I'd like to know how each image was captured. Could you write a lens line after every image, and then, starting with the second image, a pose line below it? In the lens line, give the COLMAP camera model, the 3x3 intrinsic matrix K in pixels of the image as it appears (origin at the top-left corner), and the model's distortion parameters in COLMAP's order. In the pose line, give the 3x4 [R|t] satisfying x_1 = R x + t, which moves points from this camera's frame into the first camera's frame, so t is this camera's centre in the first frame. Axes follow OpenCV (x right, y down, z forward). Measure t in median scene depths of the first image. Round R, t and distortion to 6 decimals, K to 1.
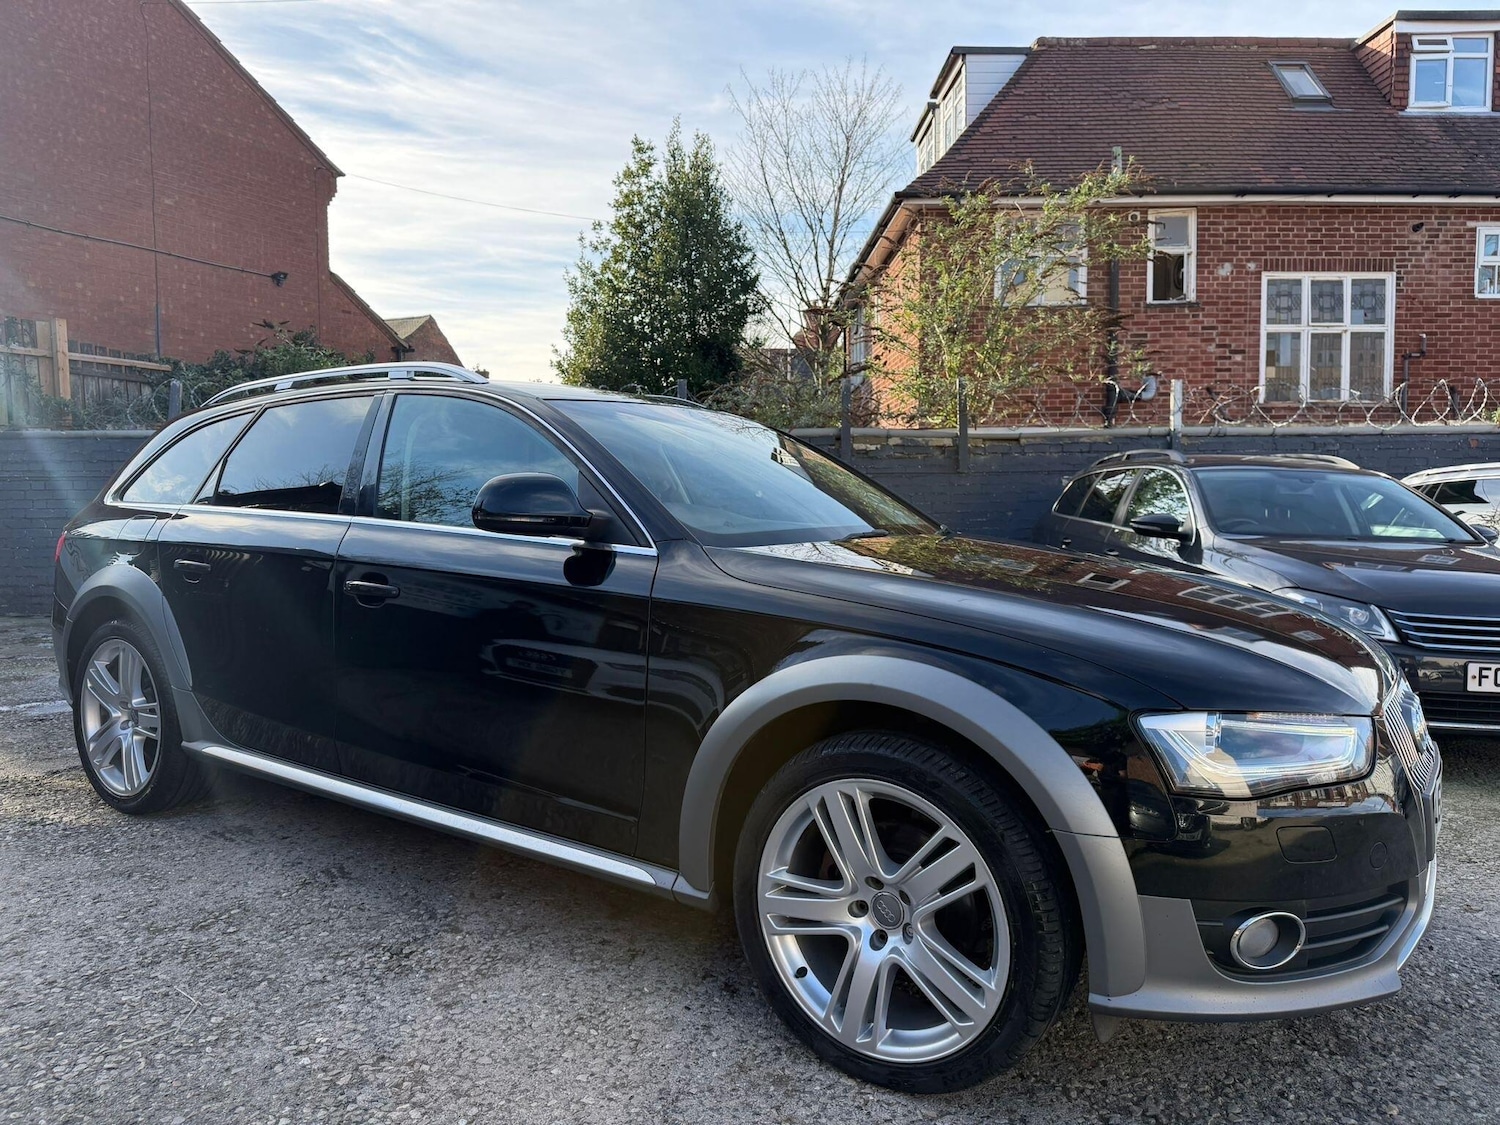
lens RADIAL K [[1072.5, 0, 746.5], [0, 1072.5, 576.0], [0, 0, 1]] dist [-0.002025, -0.006095]
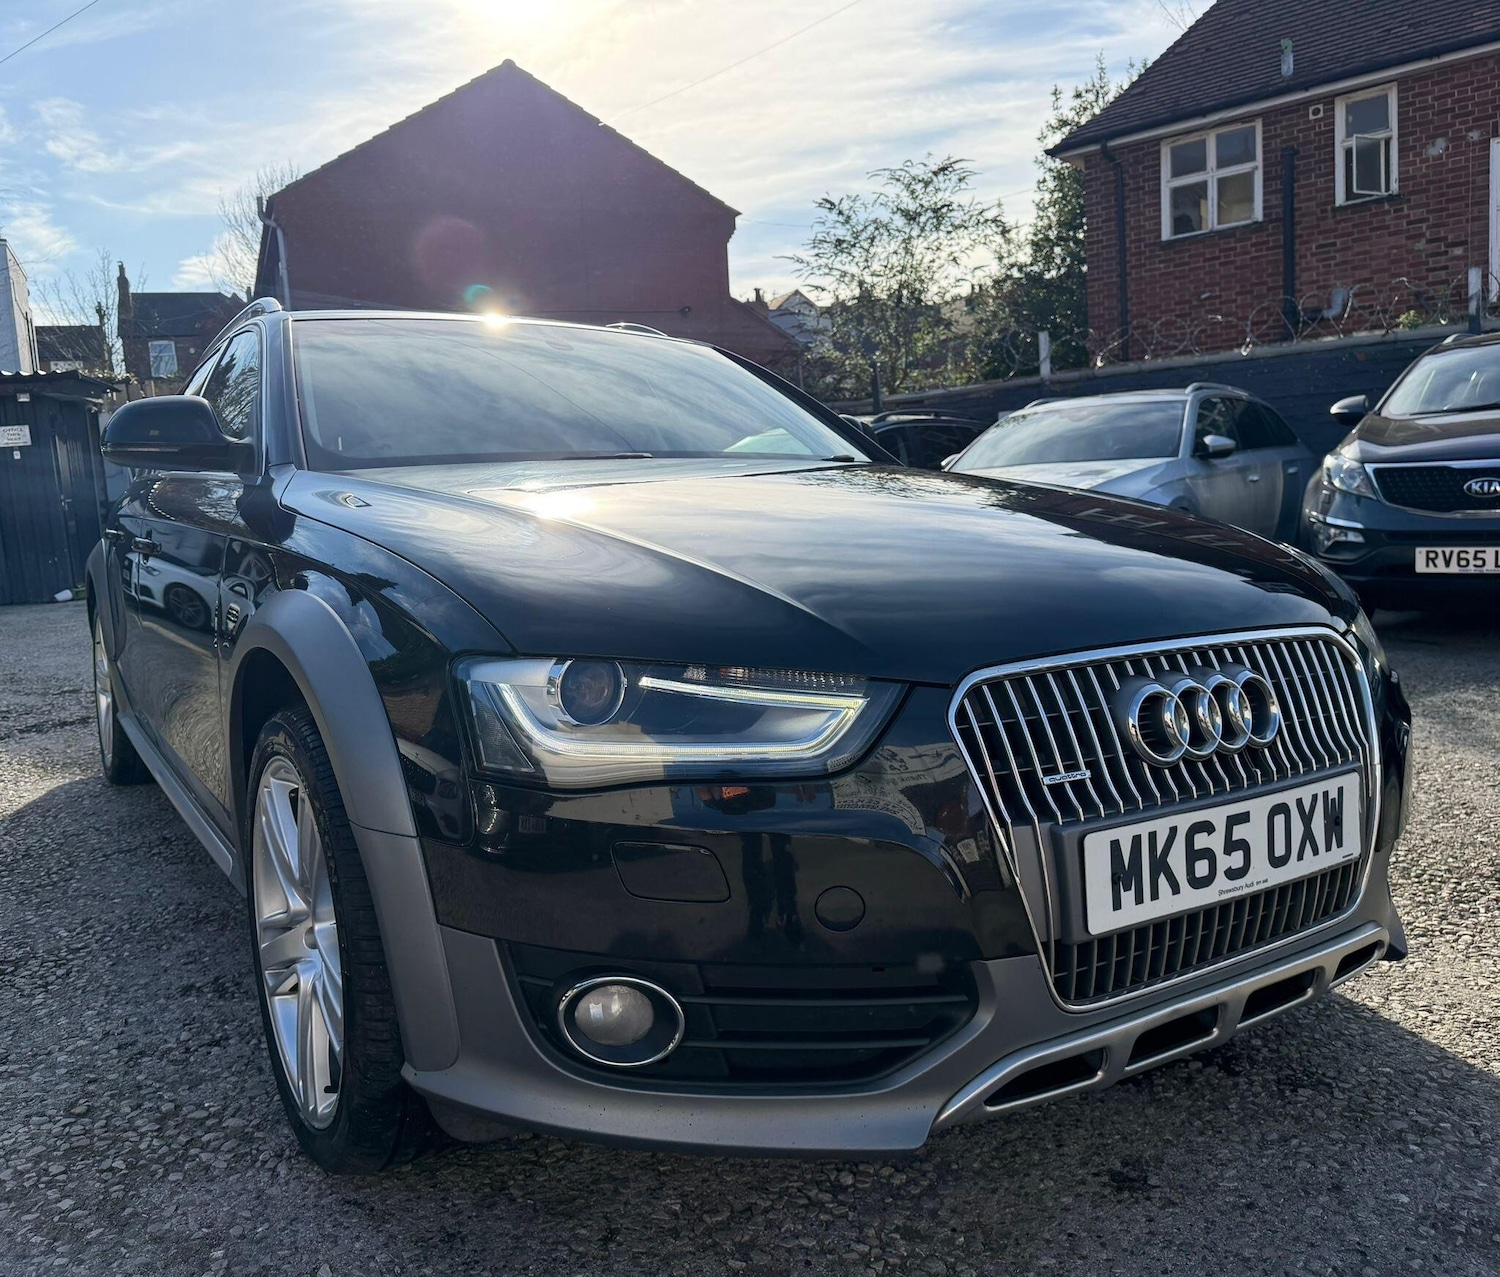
lens RADIAL K [[1218.6, 0, 697.2], [0, 1218.6, 635.6], [0, 0, 1]] dist [0.001415, -0.011807]
pose [[0.727137, 0.040113, -0.685320, 0.689854], [0.005285, 0.997935, 0.064019, 0.030056], [0.686472, -0.050173, 0.725423, -0.101373]]
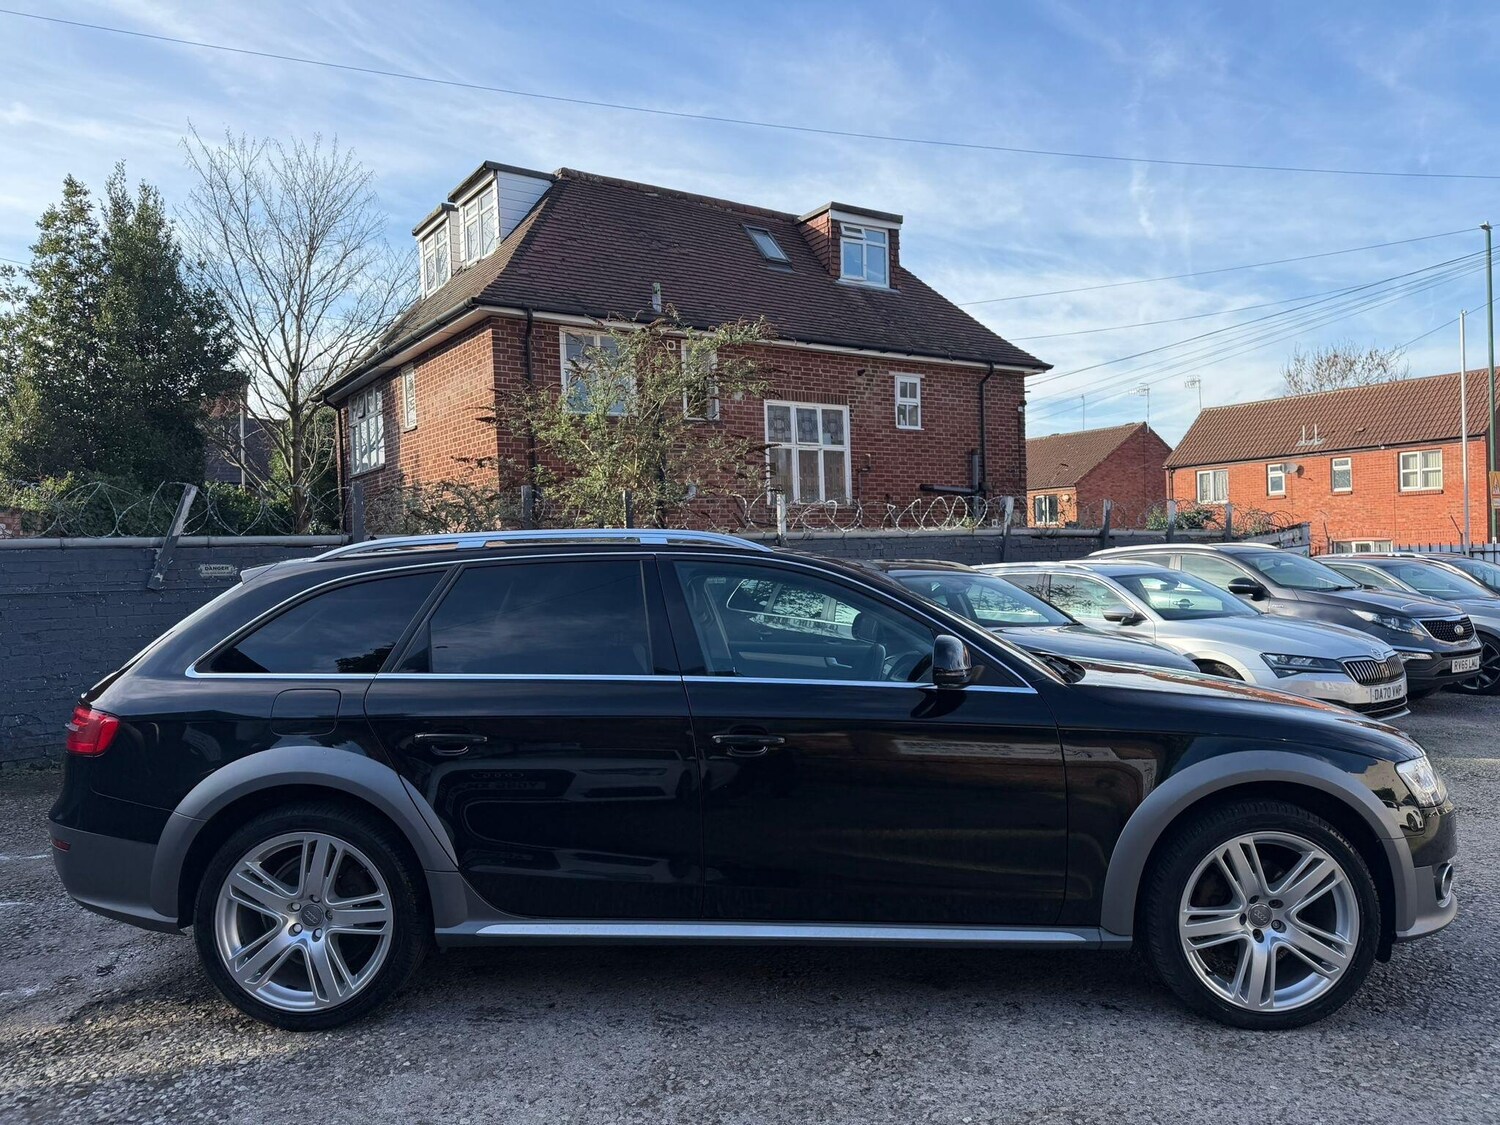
lens RADIAL K [[1050.7, 0, 752.9], [0, 1050.7, 586.5], [0, 0, 1]] dist [0.112886, -0.161038]
pose [[0.833215, -0.031105, 0.552073, -0.204167], [0.062907, 0.997267, -0.038754, -0.022897], [-0.549359, 0.067019, 0.832895, 0.012858]]
